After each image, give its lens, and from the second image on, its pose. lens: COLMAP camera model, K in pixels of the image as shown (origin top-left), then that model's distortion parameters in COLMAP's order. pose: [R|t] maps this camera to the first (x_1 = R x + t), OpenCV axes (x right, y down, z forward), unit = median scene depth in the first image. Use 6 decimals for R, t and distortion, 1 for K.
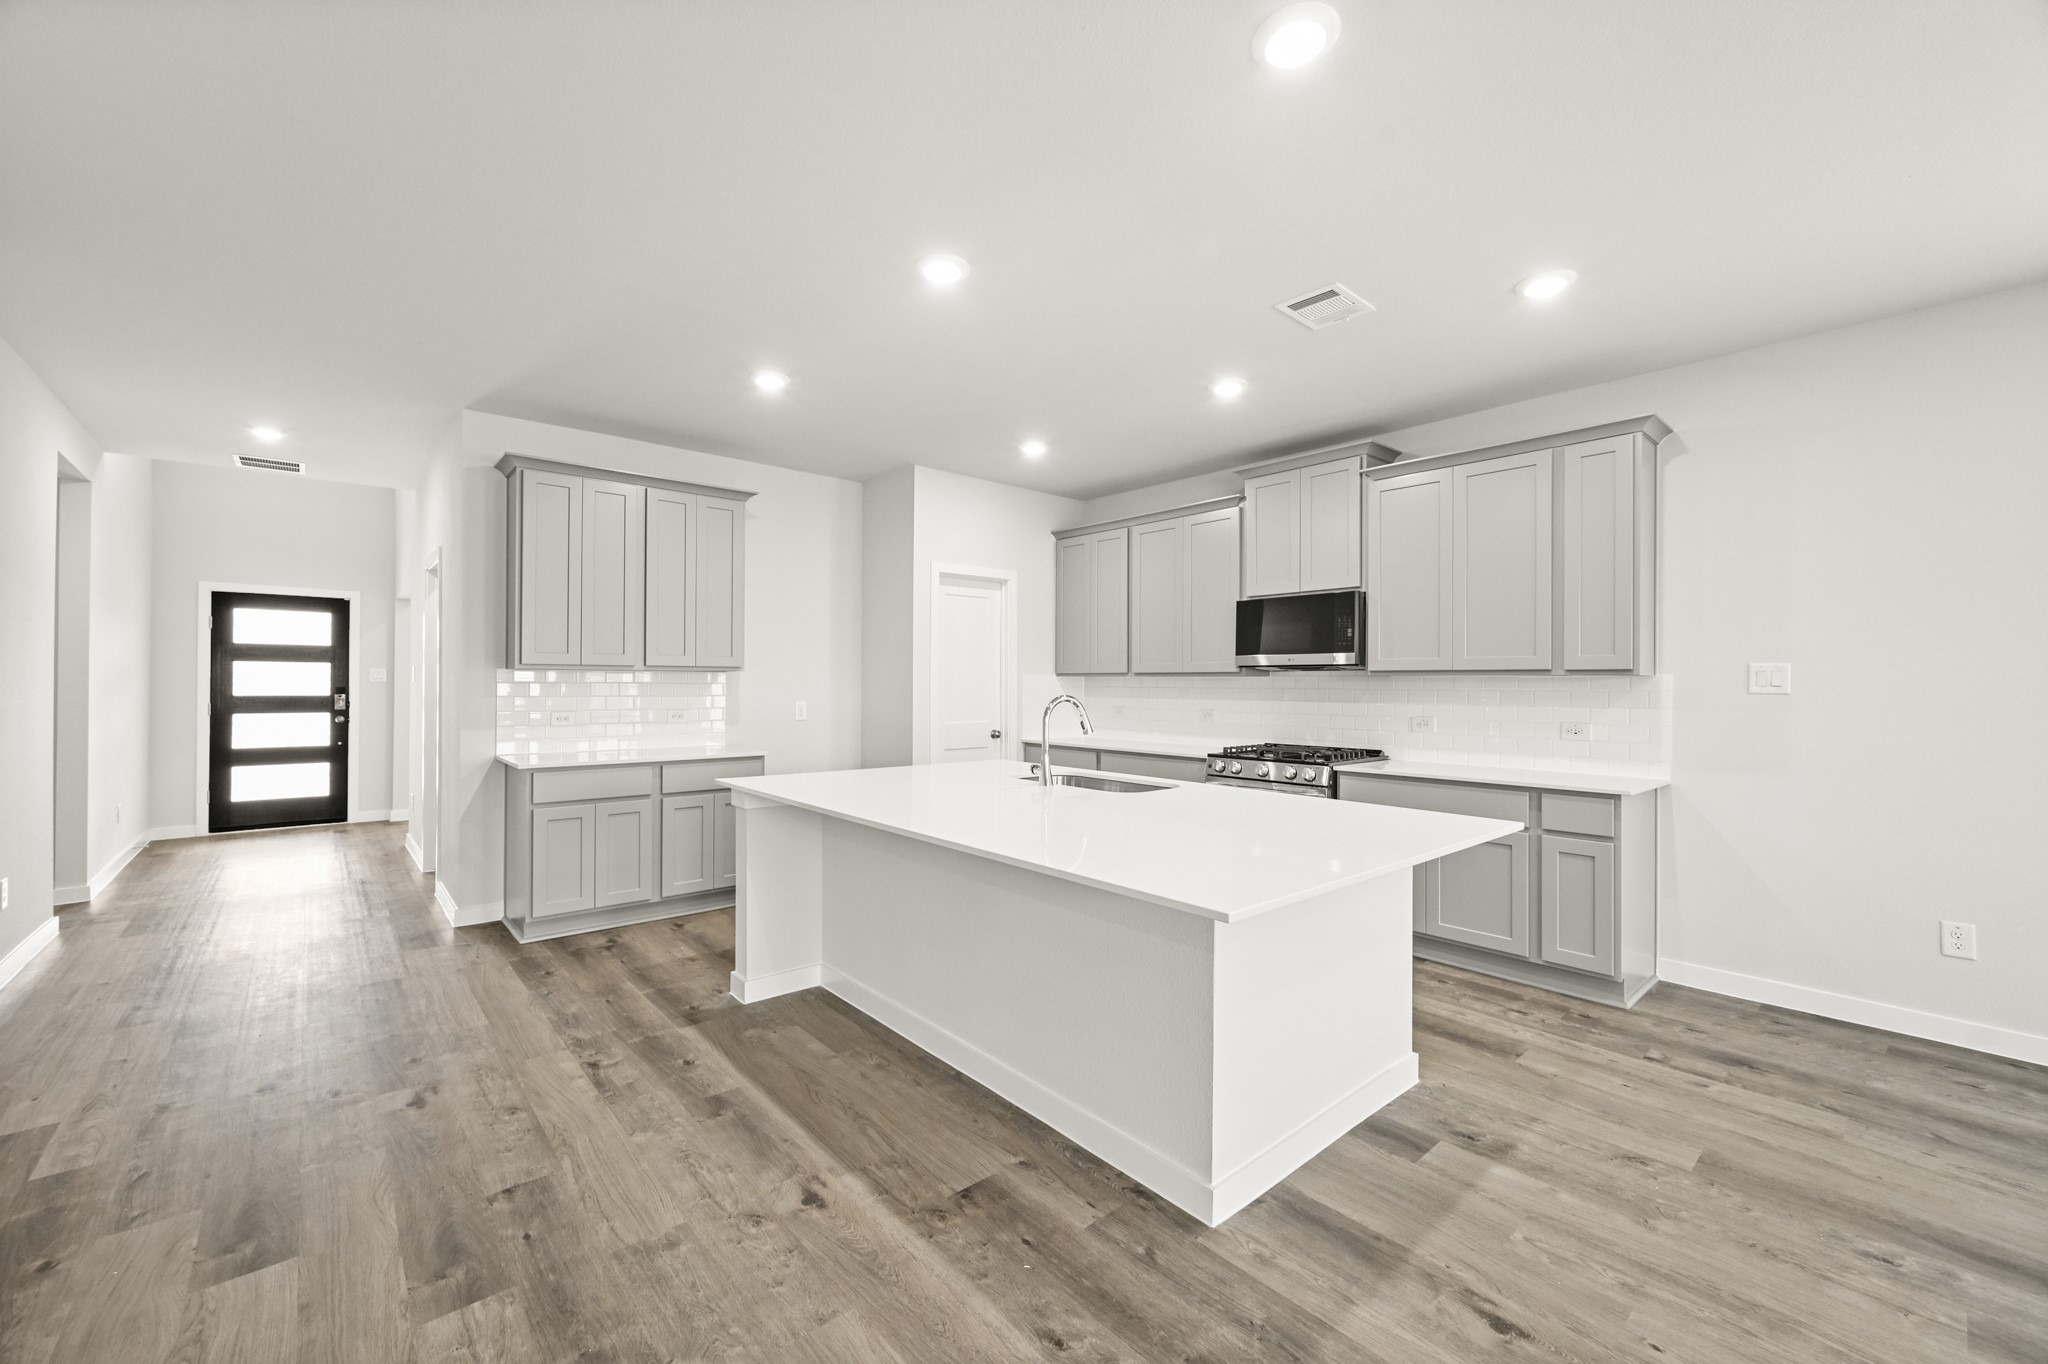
lens RADIAL K [[814.4, 0, 1024.0], [0, 814.4, 682.0], [0, 0, 1]] dist [-0.000393, 0.000102]
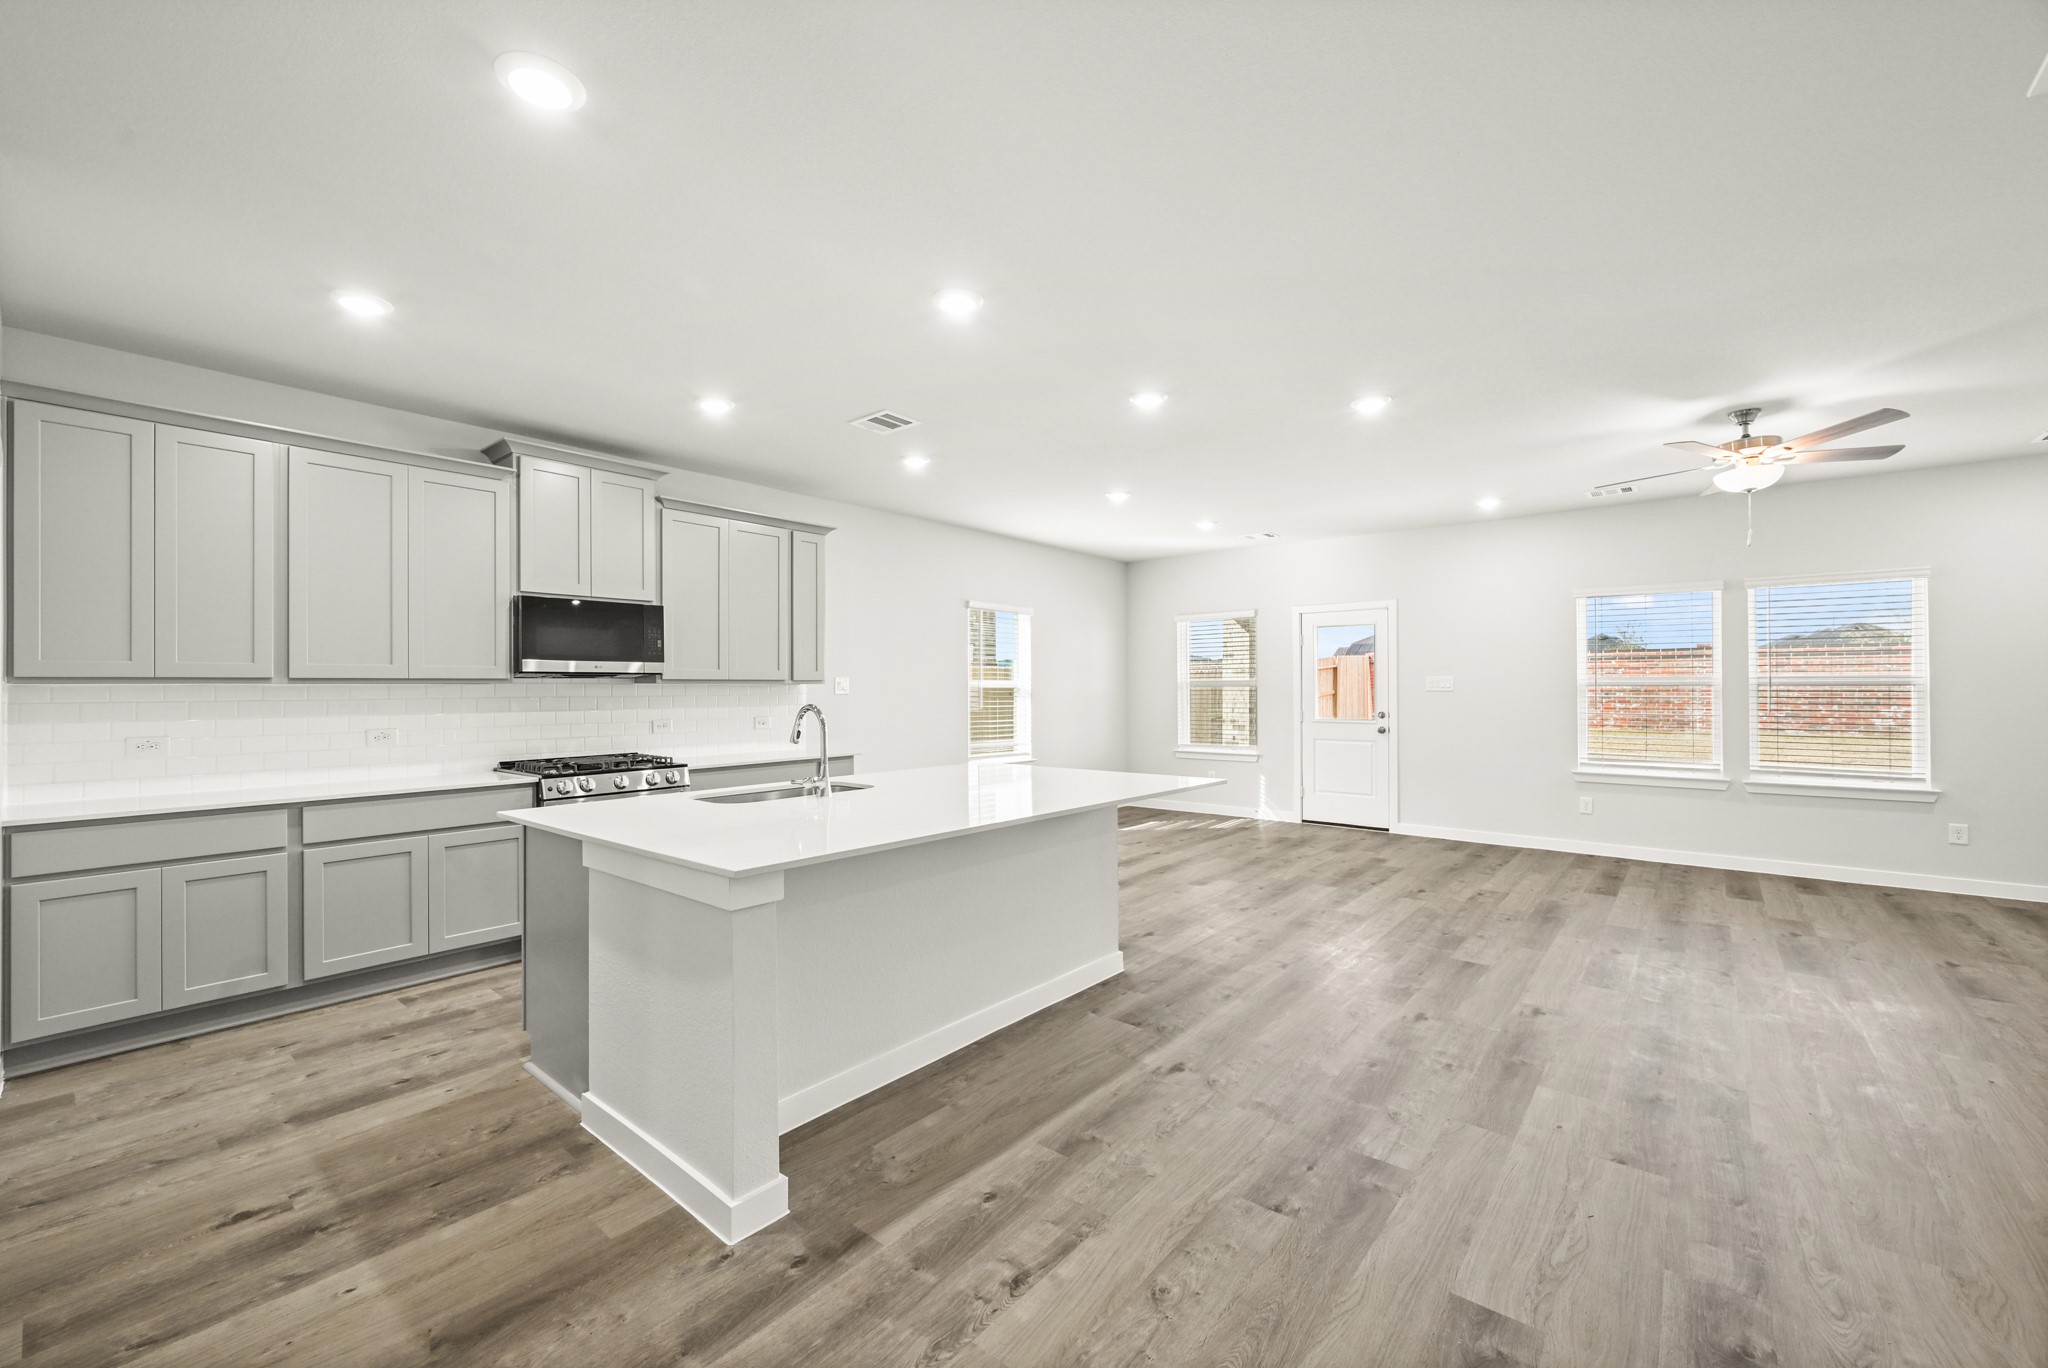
lens RADIAL K [[823.8, 0, 1014.3], [0, 823.8, 686.1], [0, 0, 1]] dist [-0.001077, -0.000047]
pose [[-0.152285, -0.001570, 0.988335, -0.907778], [0.003901, 0.999990, 0.002190, -0.006092], [-0.988329, 0.004189, -0.152278, 0.847299]]
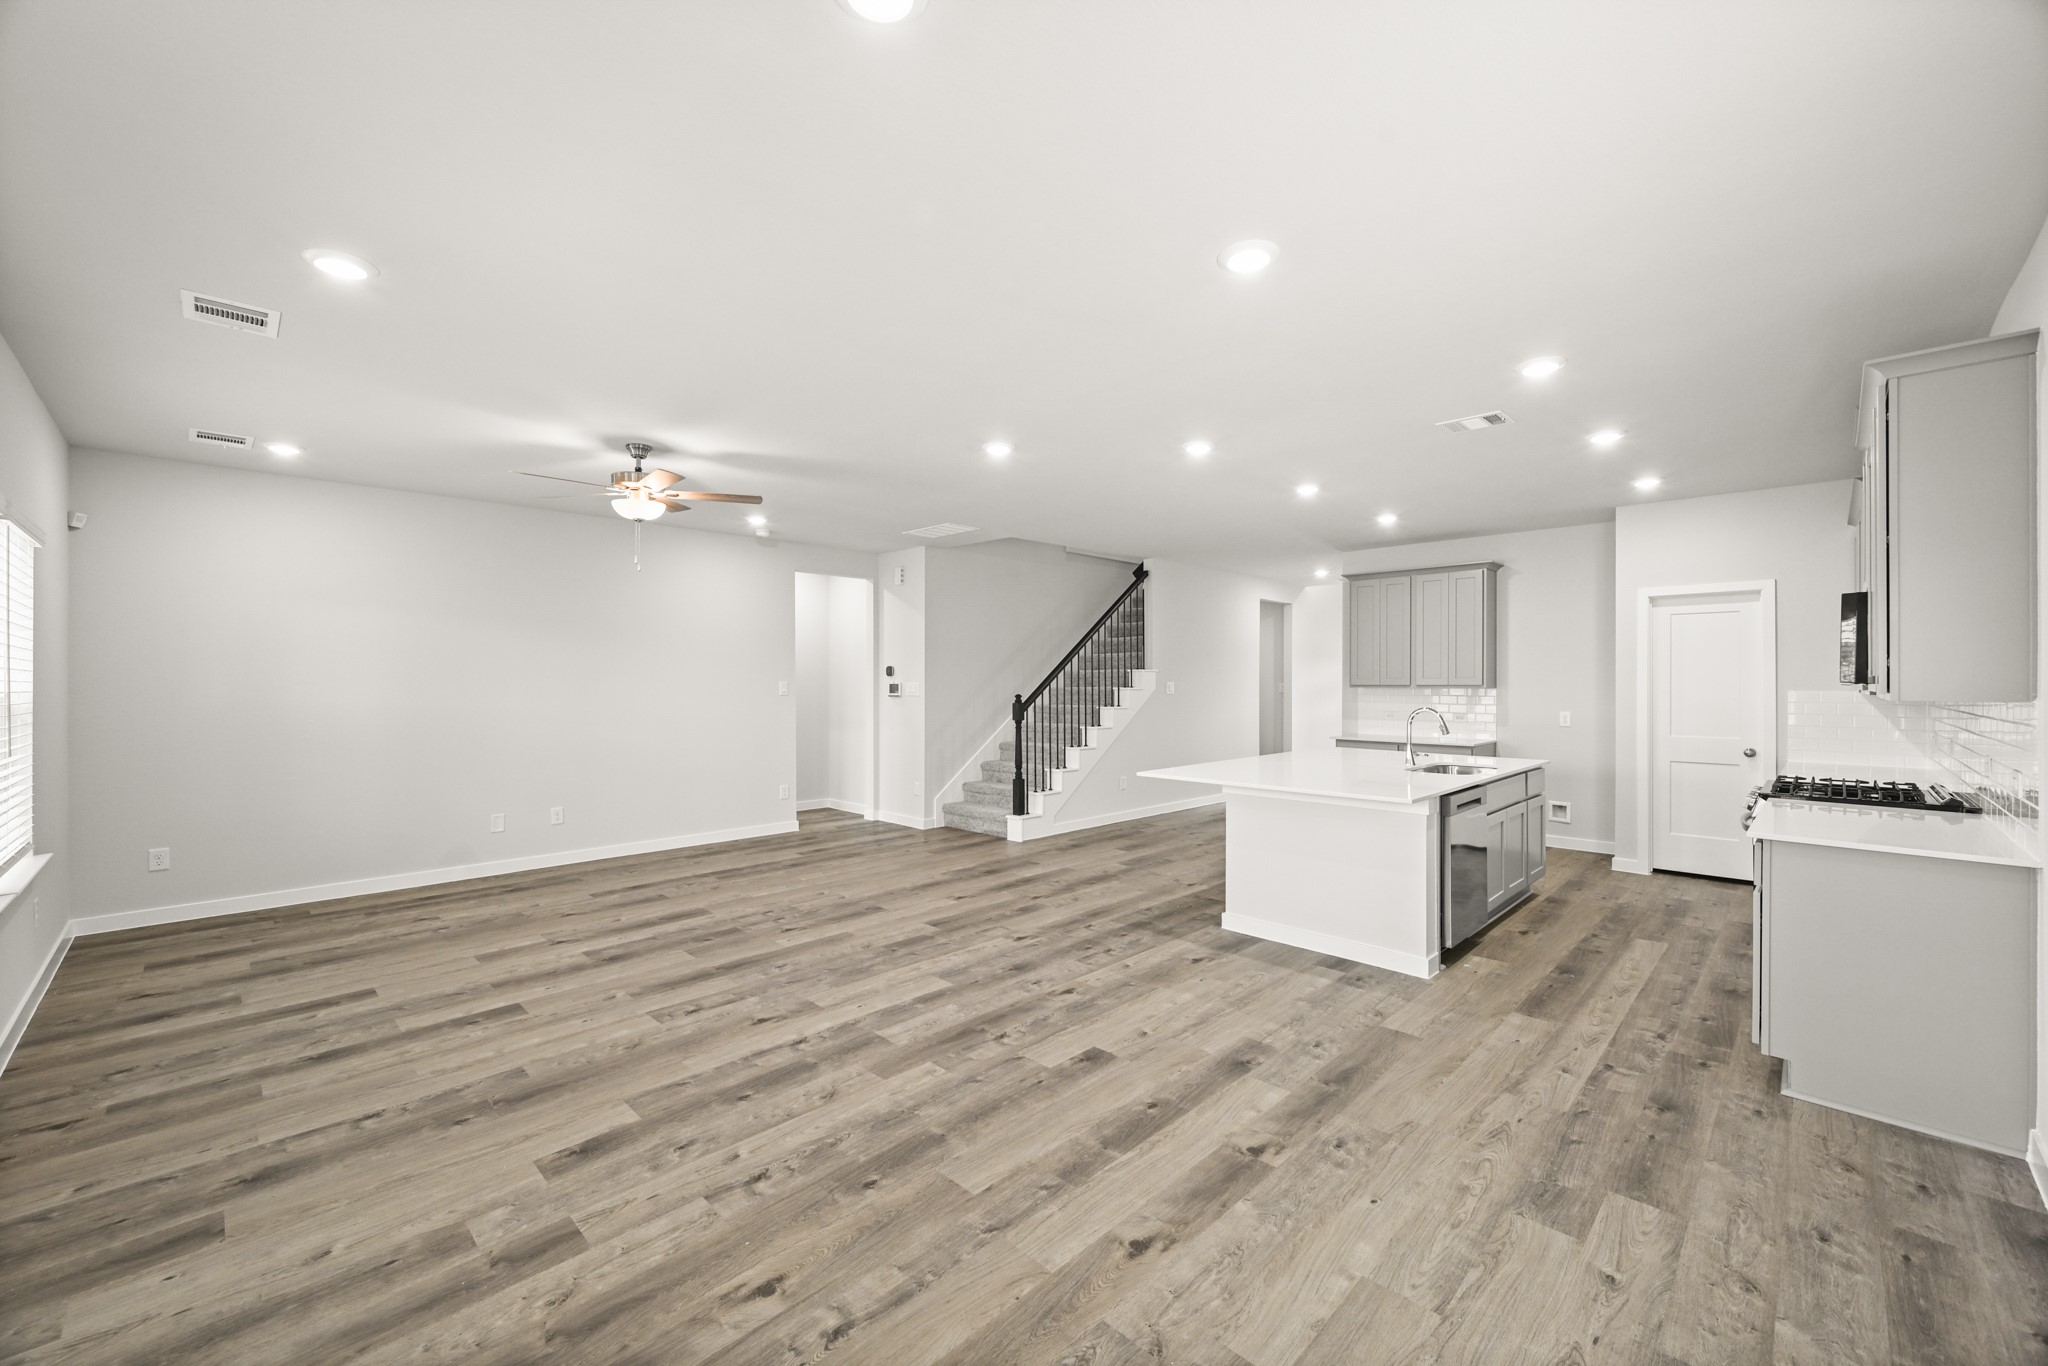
lens RADIAL K [[808.5, 0, 1028.5], [0, 808.5, 684.9], [0, 0, 1]] dist [-0.000754, 0.000300]
pose [[0.072951, -0.002451, -0.997333, 1.397650], [-0.000884, 0.999996, -0.002523, -0.020018], [0.997335, 0.001065, 0.072949, 0.142124]]
